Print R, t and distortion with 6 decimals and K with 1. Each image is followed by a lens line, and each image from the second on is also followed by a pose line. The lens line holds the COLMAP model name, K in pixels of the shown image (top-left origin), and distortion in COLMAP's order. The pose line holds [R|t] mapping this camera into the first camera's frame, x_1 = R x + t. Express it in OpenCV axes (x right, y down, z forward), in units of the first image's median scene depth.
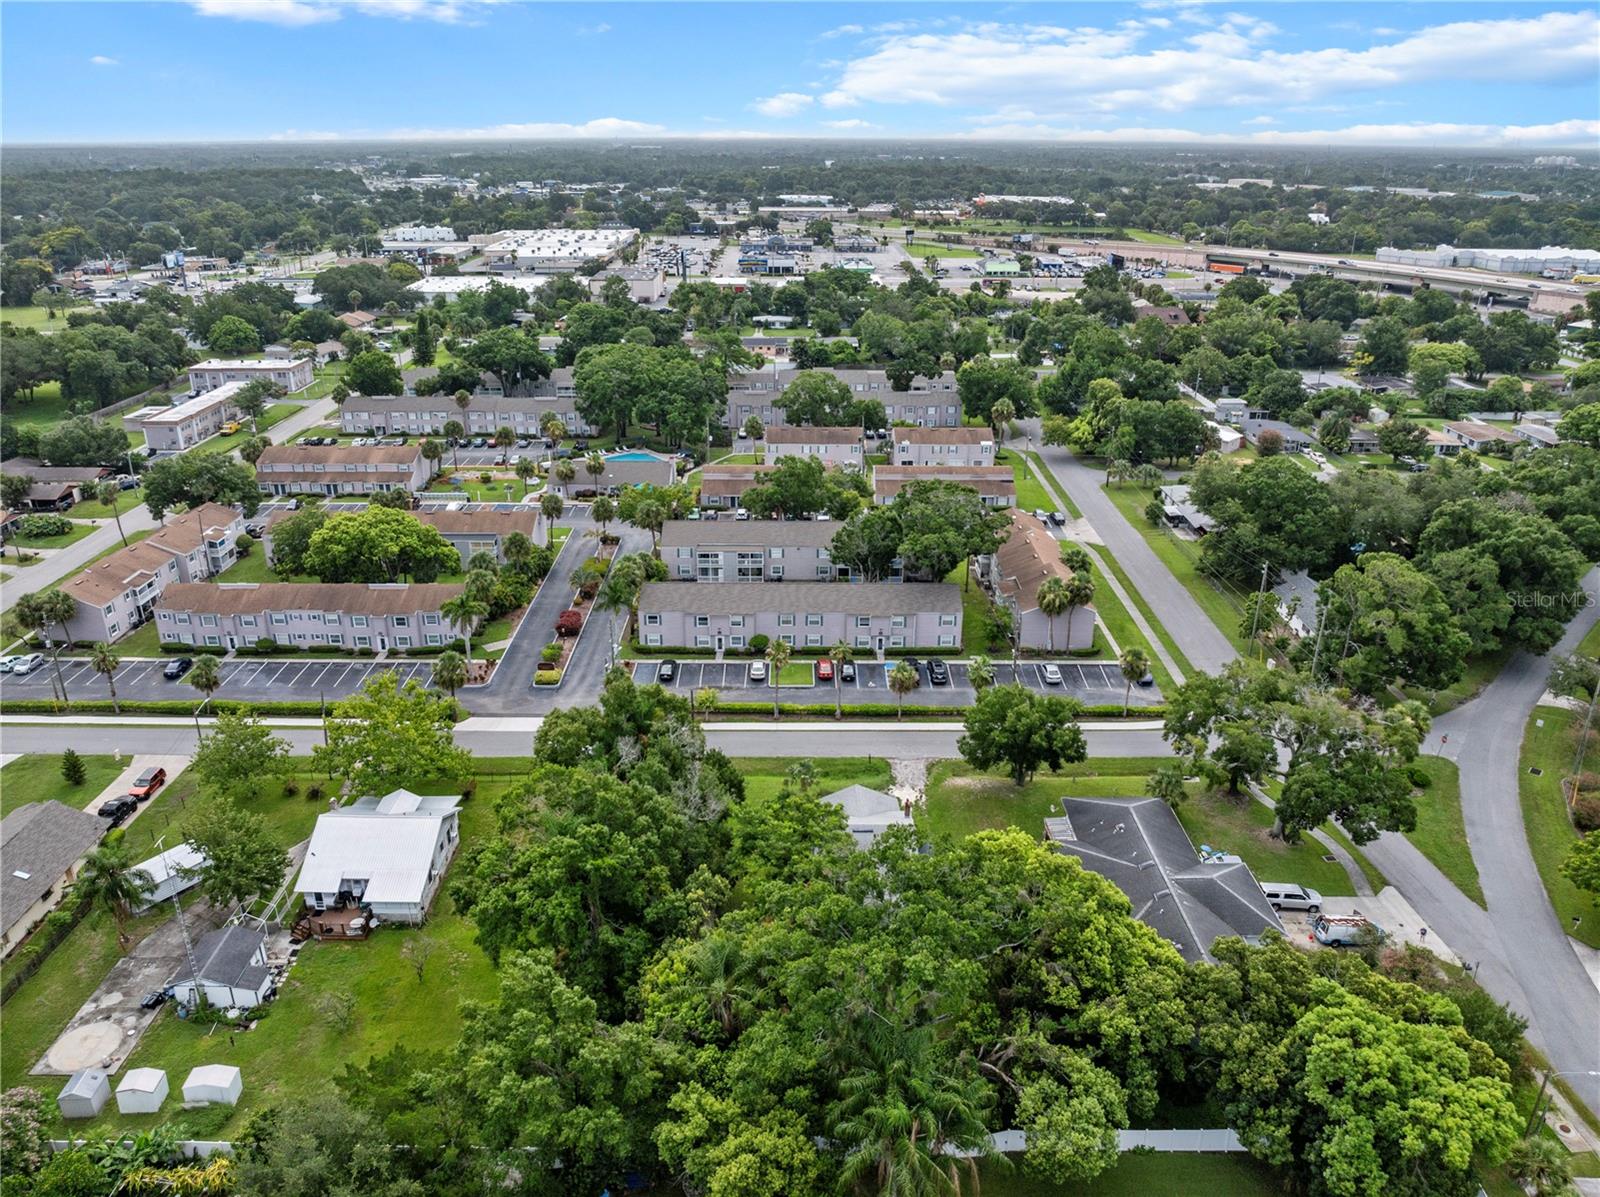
lens RADIAL K [[1126.1, 0, 801.1], [0, 1126.1, 601.5], [0, 0, 1]] dist [-0.033063, -0.008932]
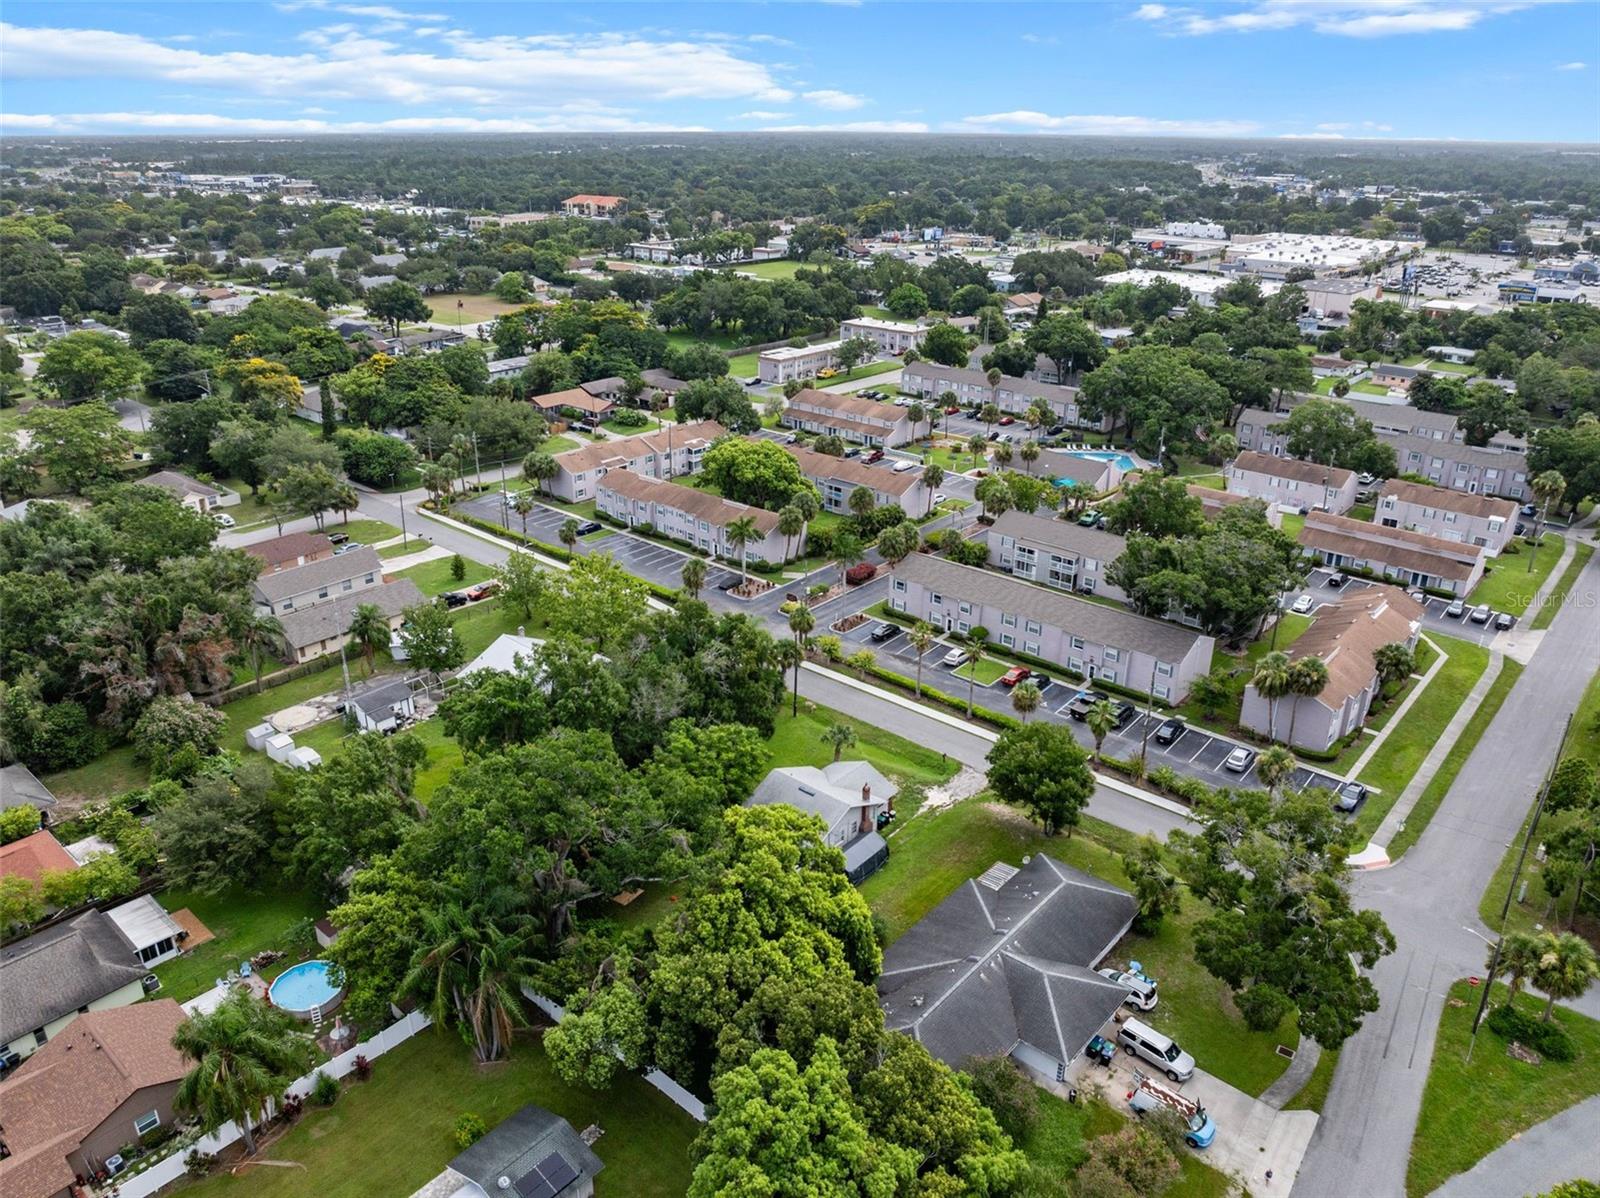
lens RADIAL K [[1127.5, 0, 800.4], [0, 1127.5, 595.8], [0, 0, 1]] dist [-0.041517, 0.007513]
pose [[0.749563, 0.255900, -0.610467, 0.388876], [-0.257183, 0.962381, 0.087635, -0.037849], [0.609928, 0.091313, 0.787179, 0.091428]]
